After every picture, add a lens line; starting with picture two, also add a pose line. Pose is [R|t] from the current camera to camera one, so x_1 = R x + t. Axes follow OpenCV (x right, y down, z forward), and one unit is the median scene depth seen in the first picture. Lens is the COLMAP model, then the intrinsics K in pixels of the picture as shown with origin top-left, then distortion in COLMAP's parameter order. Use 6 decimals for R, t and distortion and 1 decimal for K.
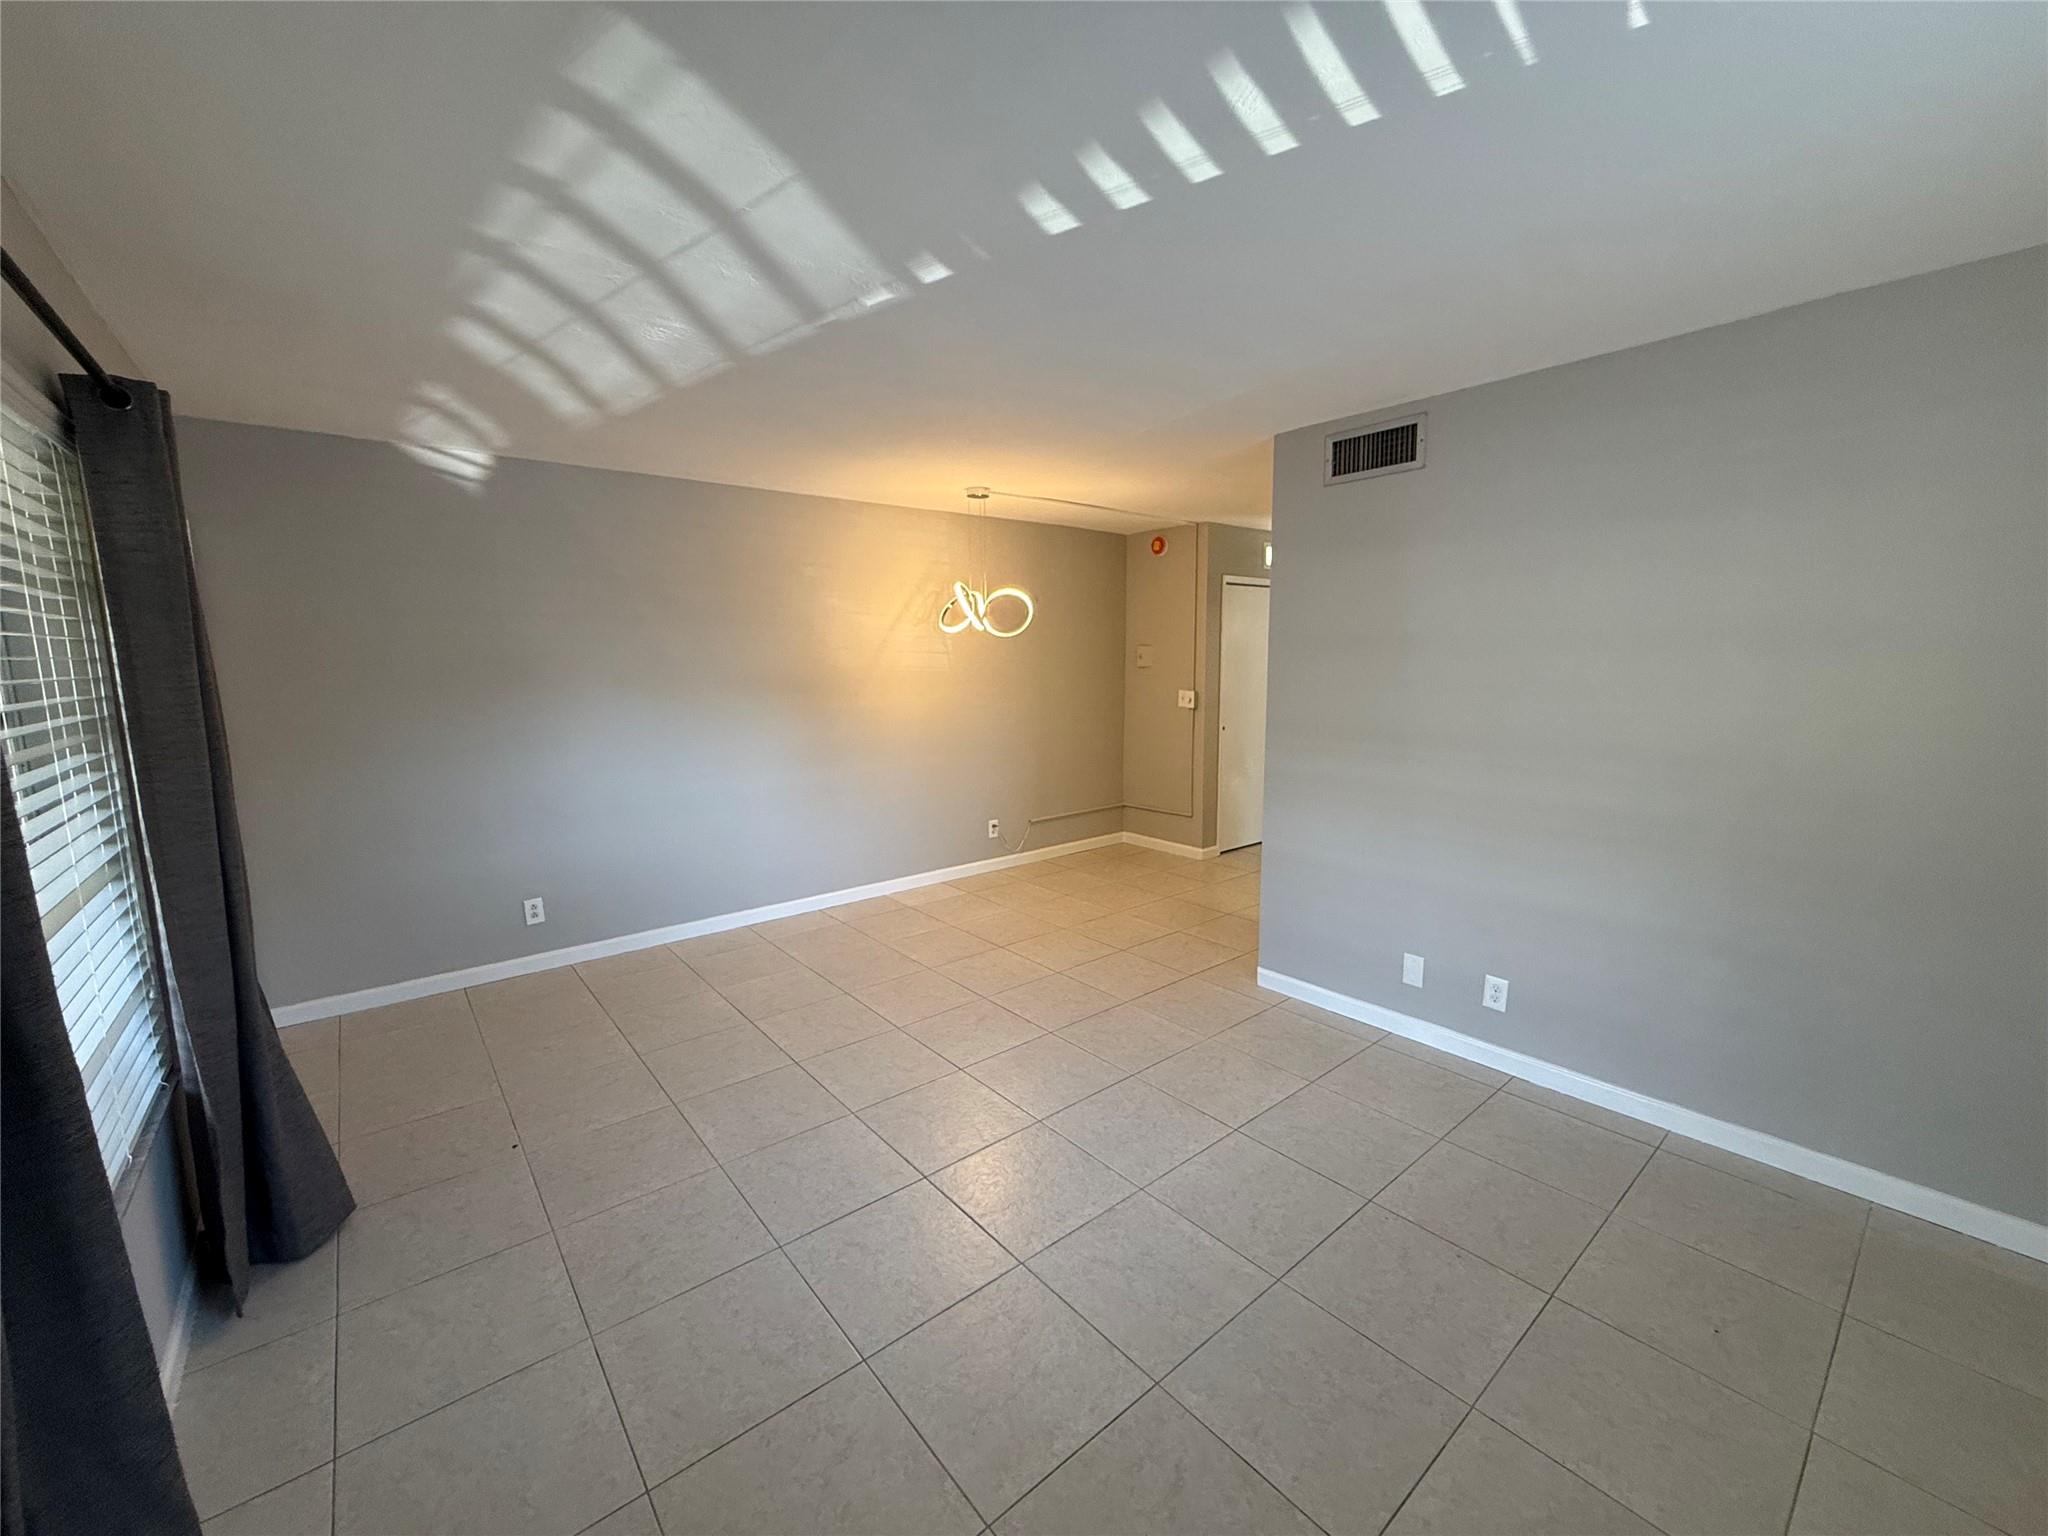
lens RADIAL K [[816.4, 0, 1020.2], [0, 816.4, 772.2], [0, 0, 1]] dist [0.000212, -0.000012]
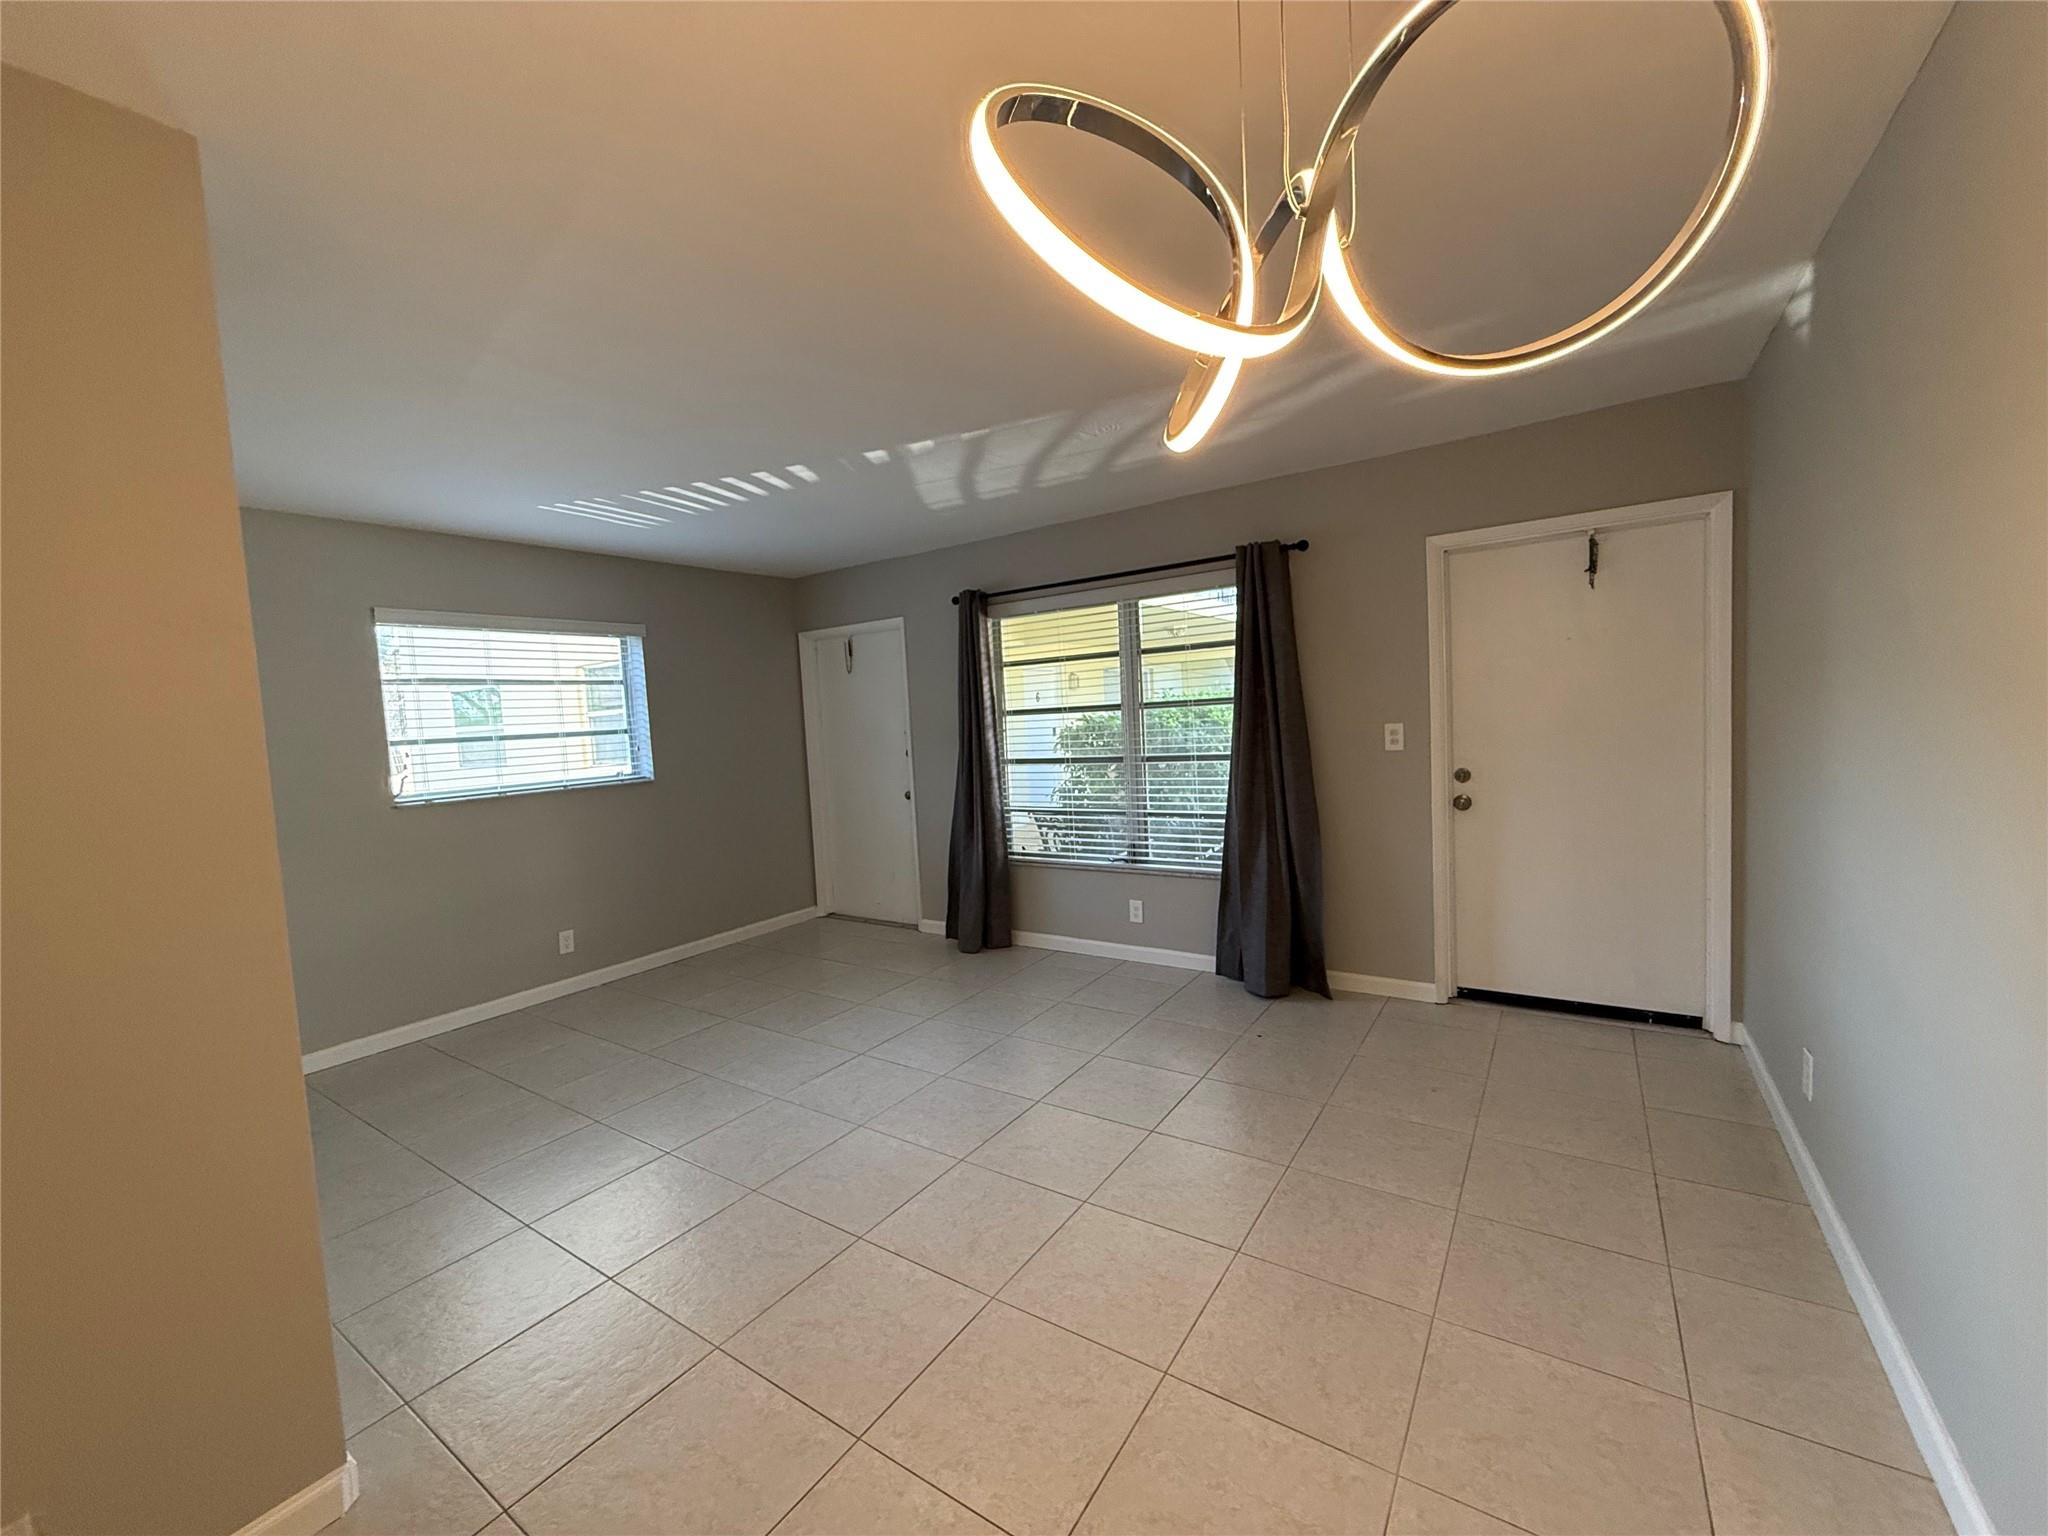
lens RADIAL K [[816.4, 0, 1023.6], [0, 816.4, 762.9], [0, 0, 1]] dist [0.000212, -0.000012]
pose [[-0.956885, 0.077332, -0.279984, 0.114680], [0.020851, 0.979709, 0.199336, -0.331239], [0.289718, 0.184904, -0.939081, 2.713320]]
